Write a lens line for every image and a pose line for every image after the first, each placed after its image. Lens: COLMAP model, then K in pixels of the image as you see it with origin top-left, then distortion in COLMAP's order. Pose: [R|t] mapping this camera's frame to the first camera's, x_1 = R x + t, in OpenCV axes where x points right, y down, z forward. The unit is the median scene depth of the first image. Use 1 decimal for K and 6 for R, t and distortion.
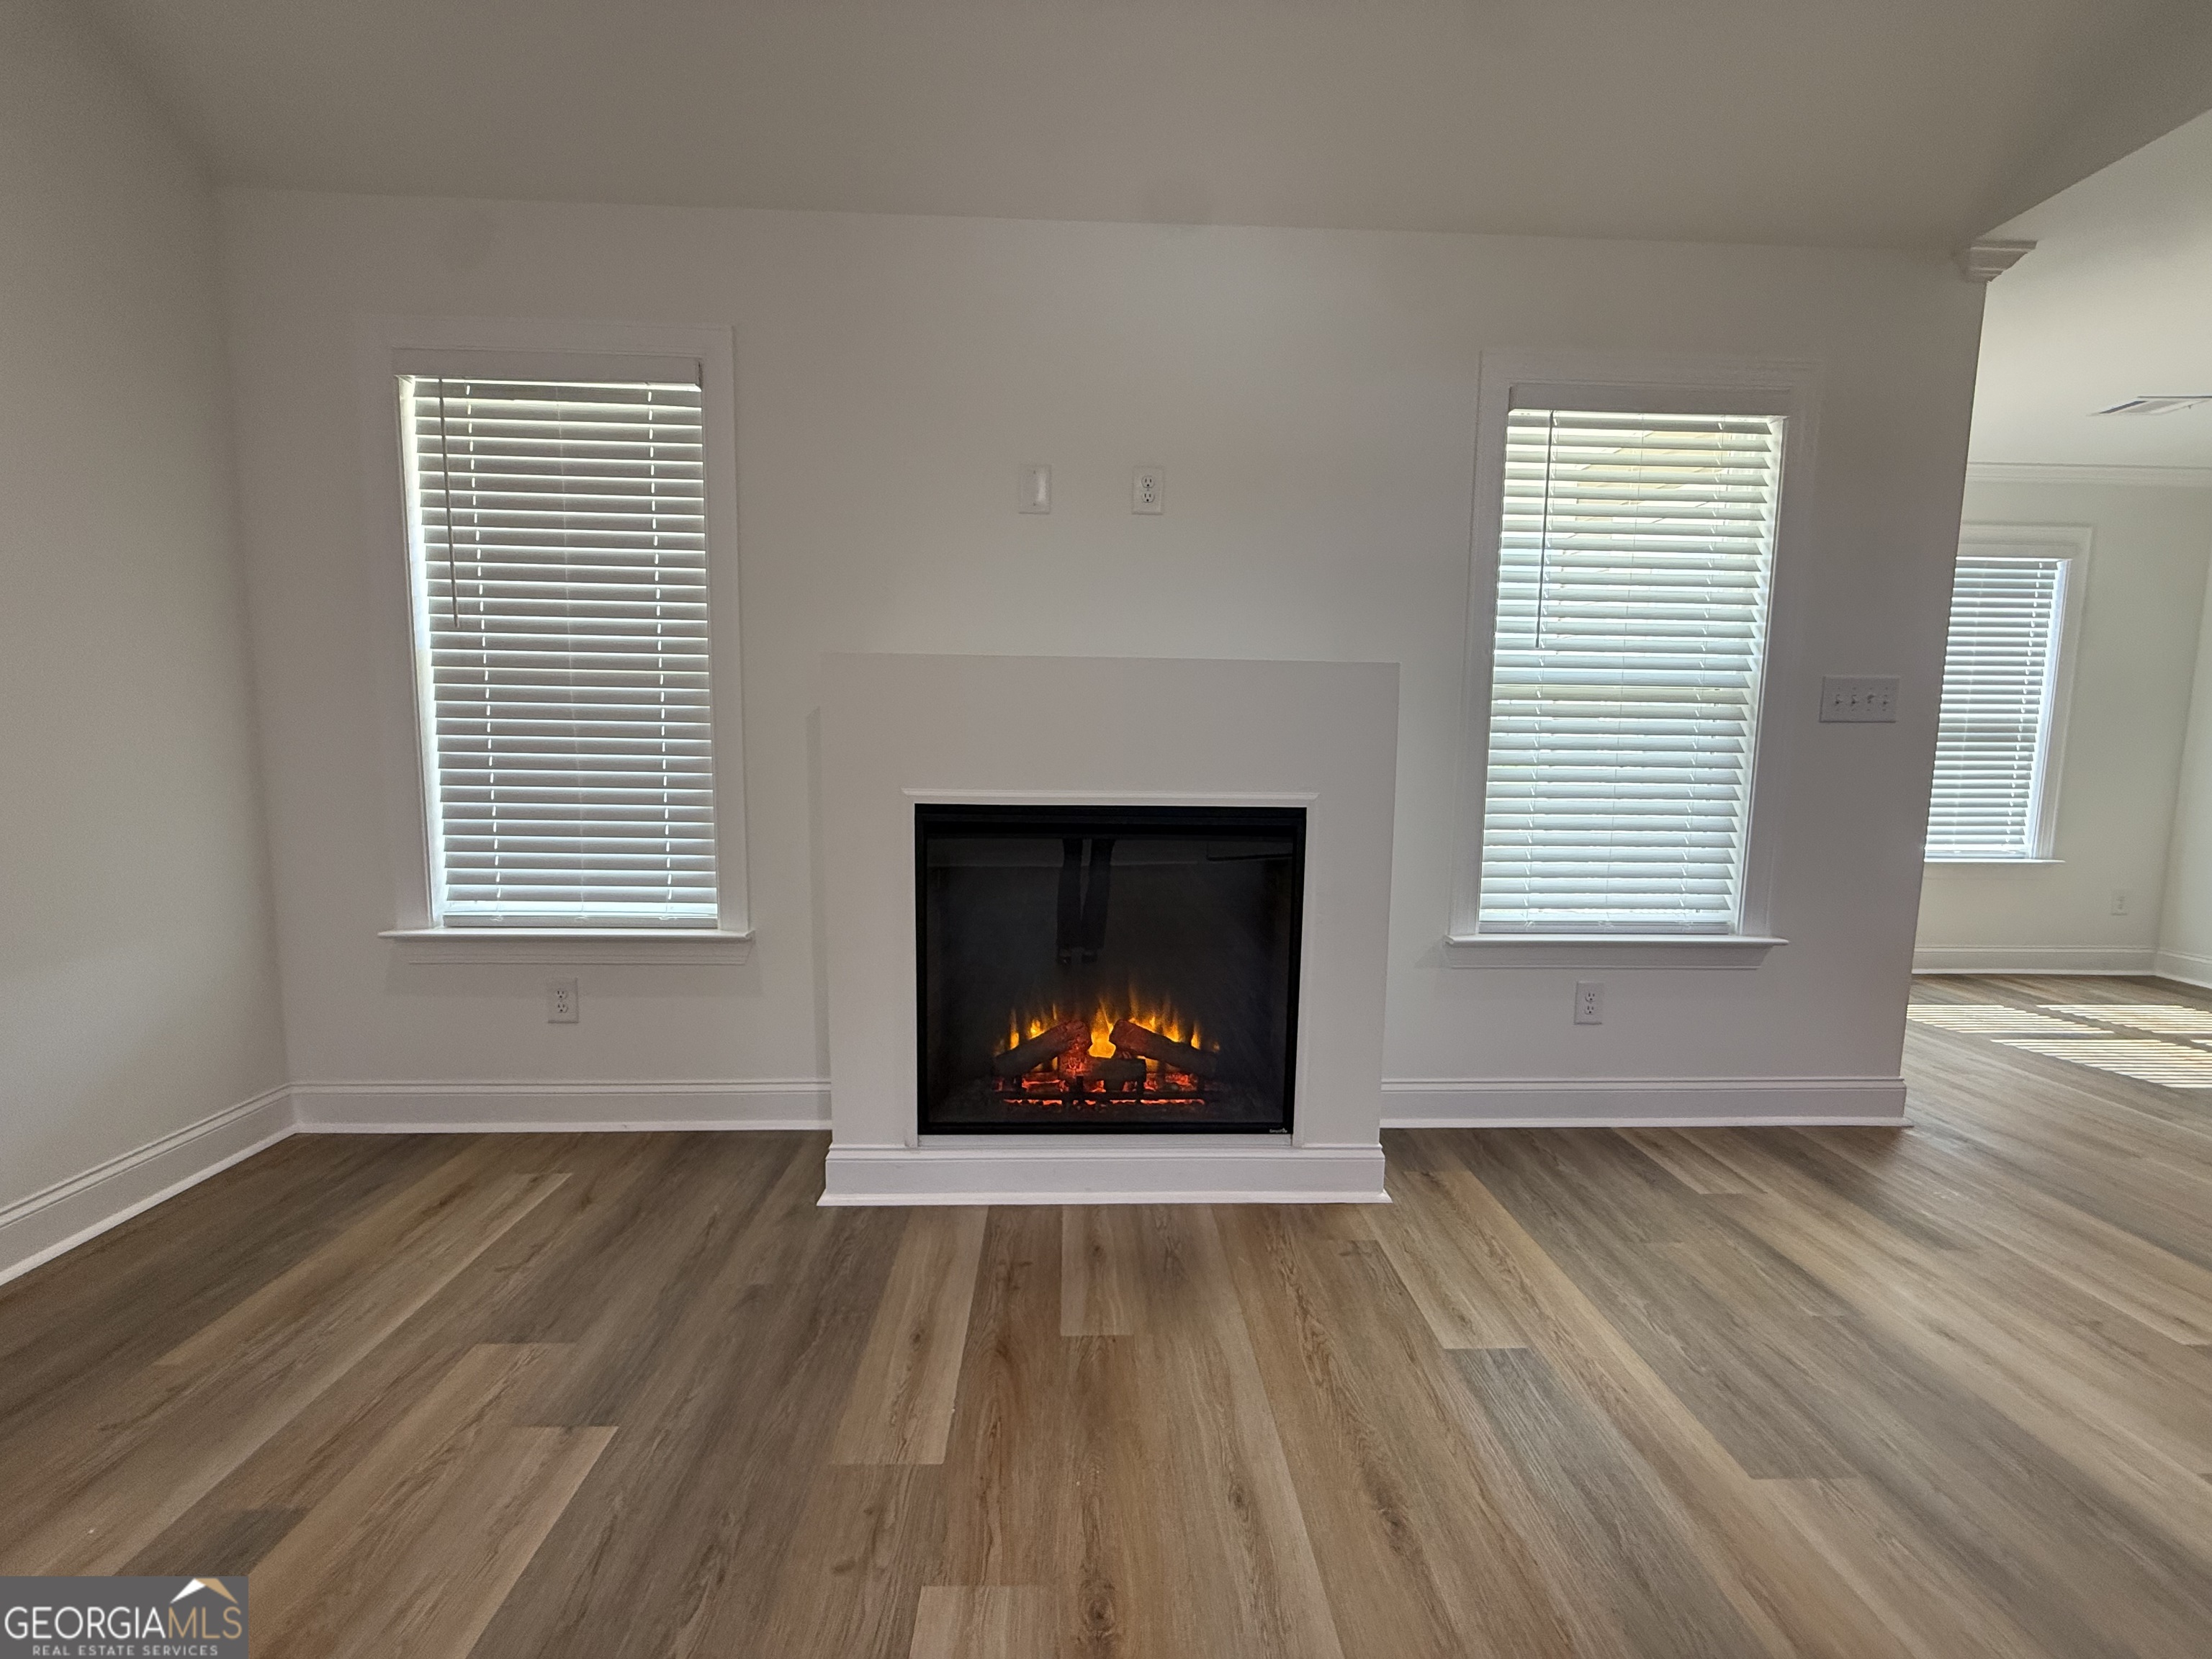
lens RADIAL K [[879.7, 0, 1103.6], [0, 879.7, 832.9], [0, 0, 1]] dist [-0.000096, 0.000101]
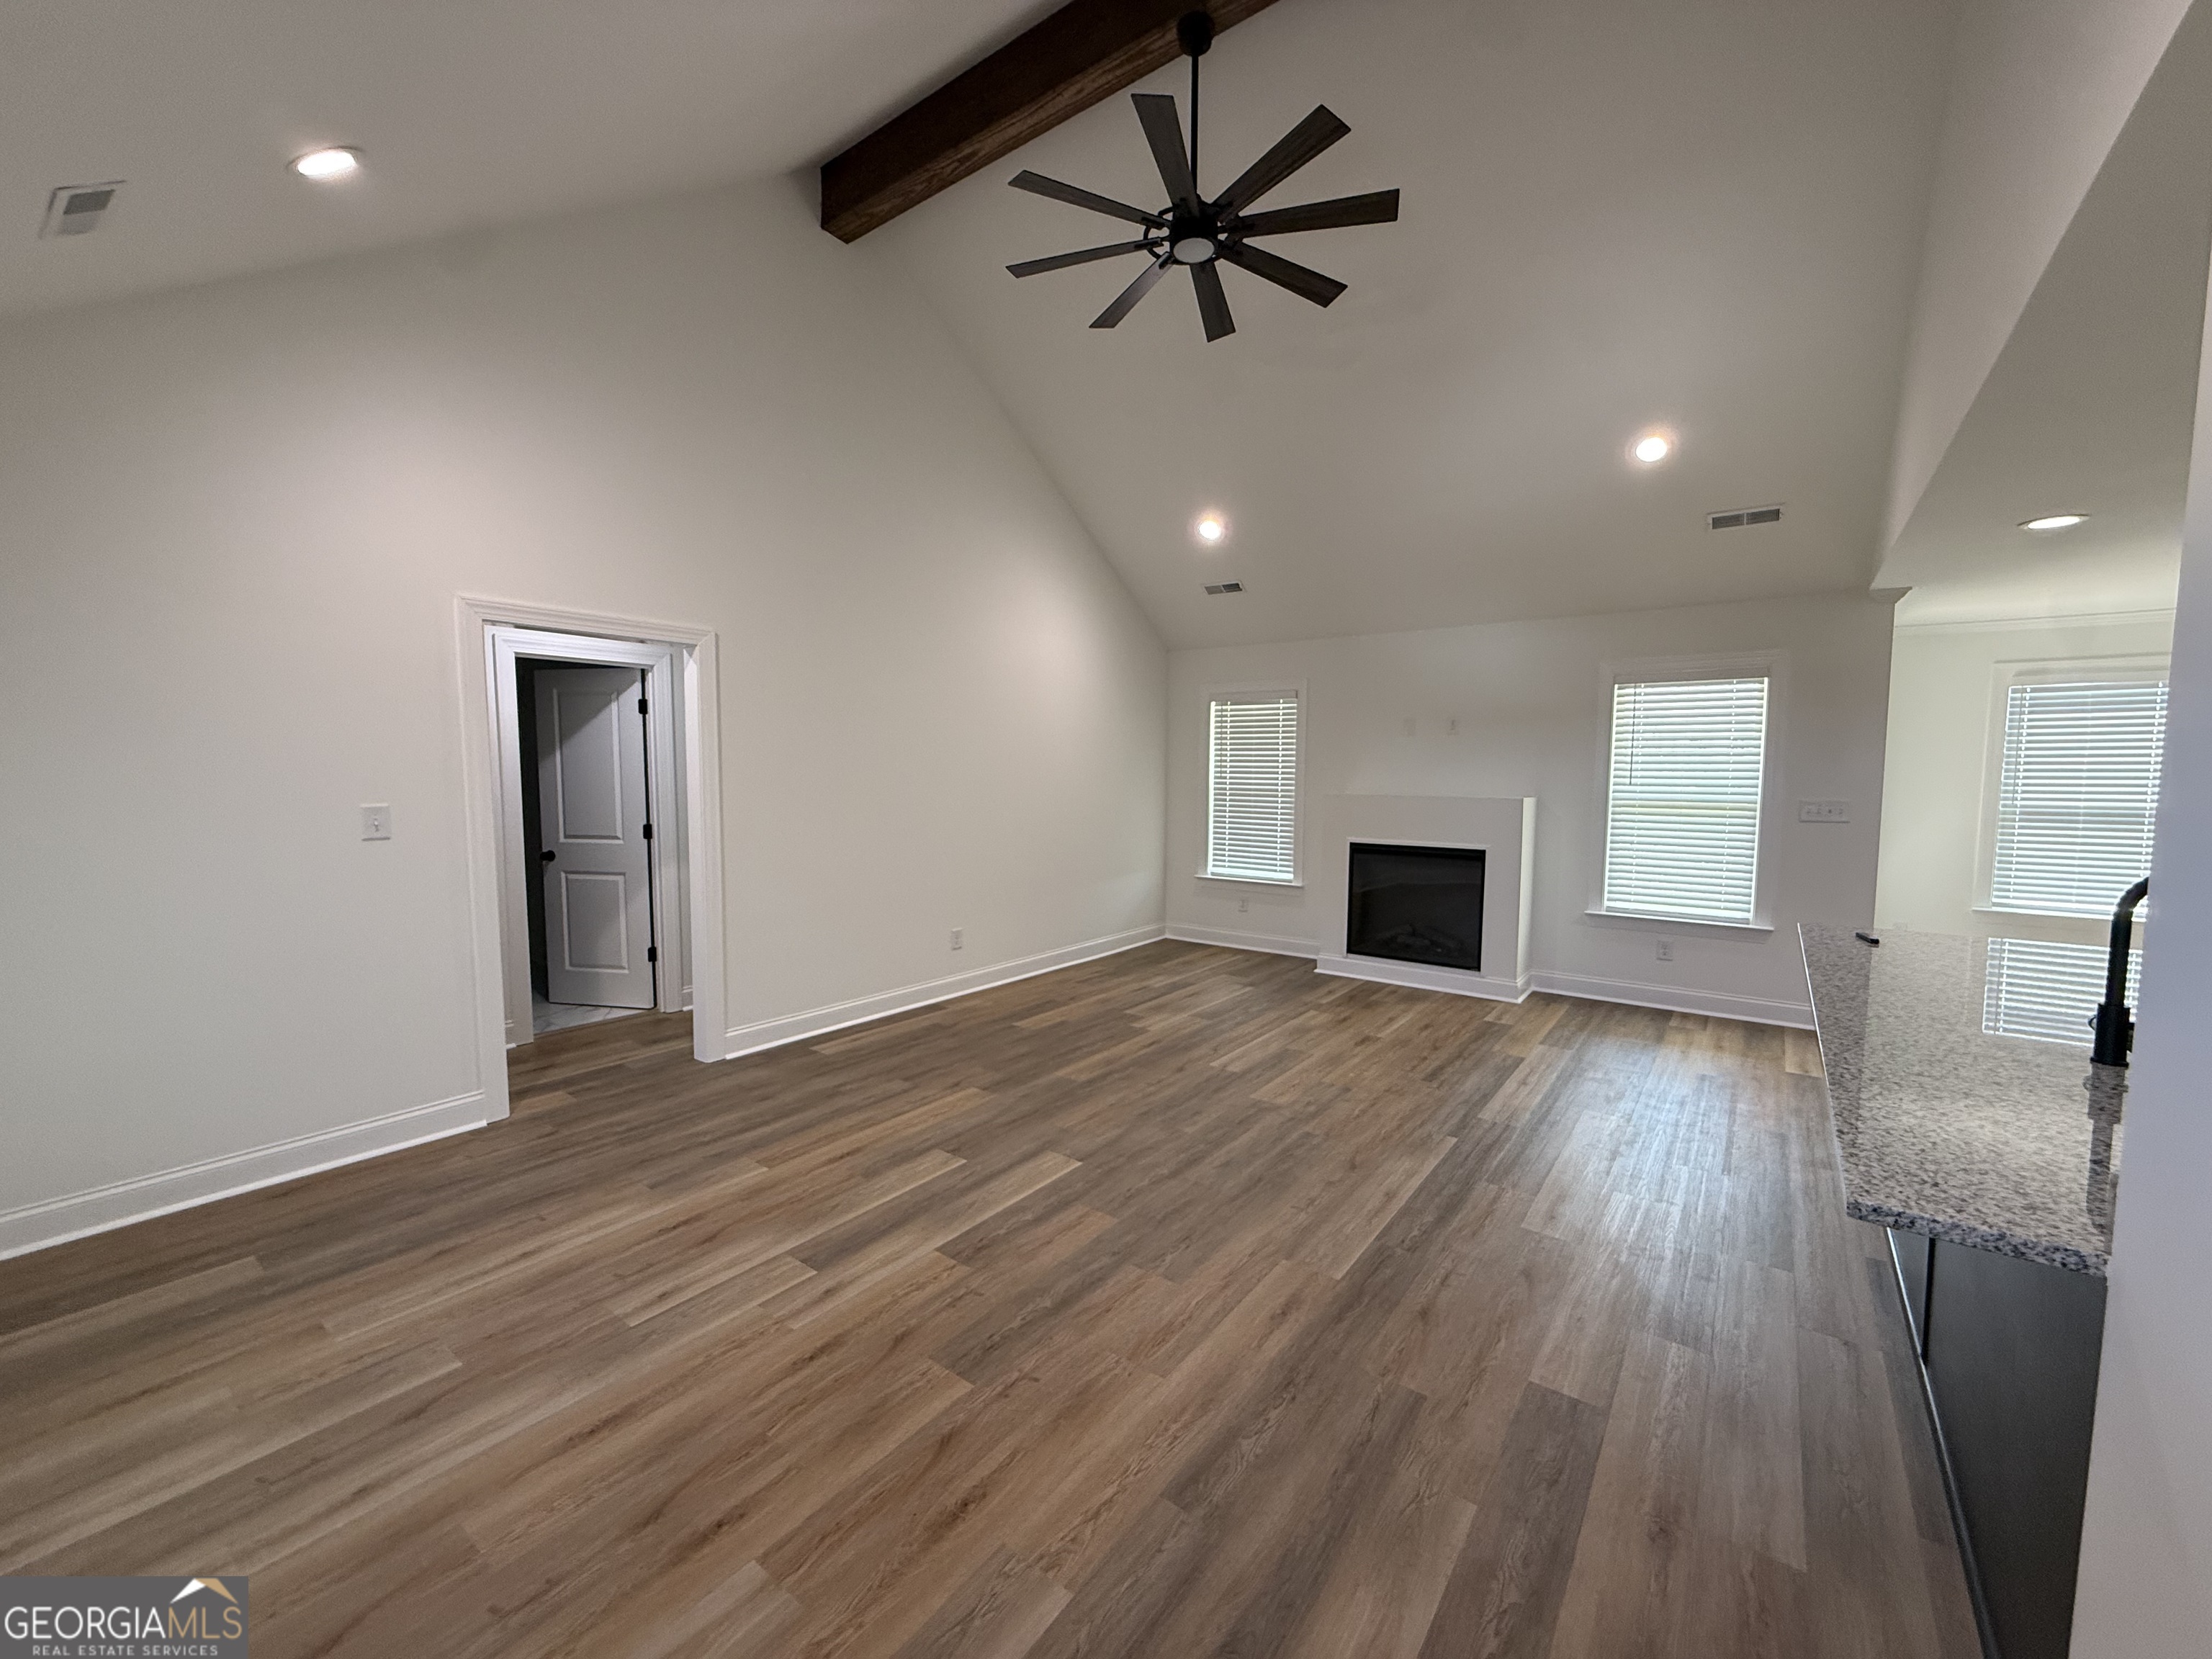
lens RADIAL K [[879.7, 0, 1103.6], [0, 879.7, 832.9], [0, 0, 1]] dist [-0.000096, 0.000101]
pose [[0.772738, 0.037892, -0.633593, 0.926935], [-0.061616, 0.997980, -0.015464, 0.030422], [0.631727, 0.050989, 0.773512, -1.669128]]
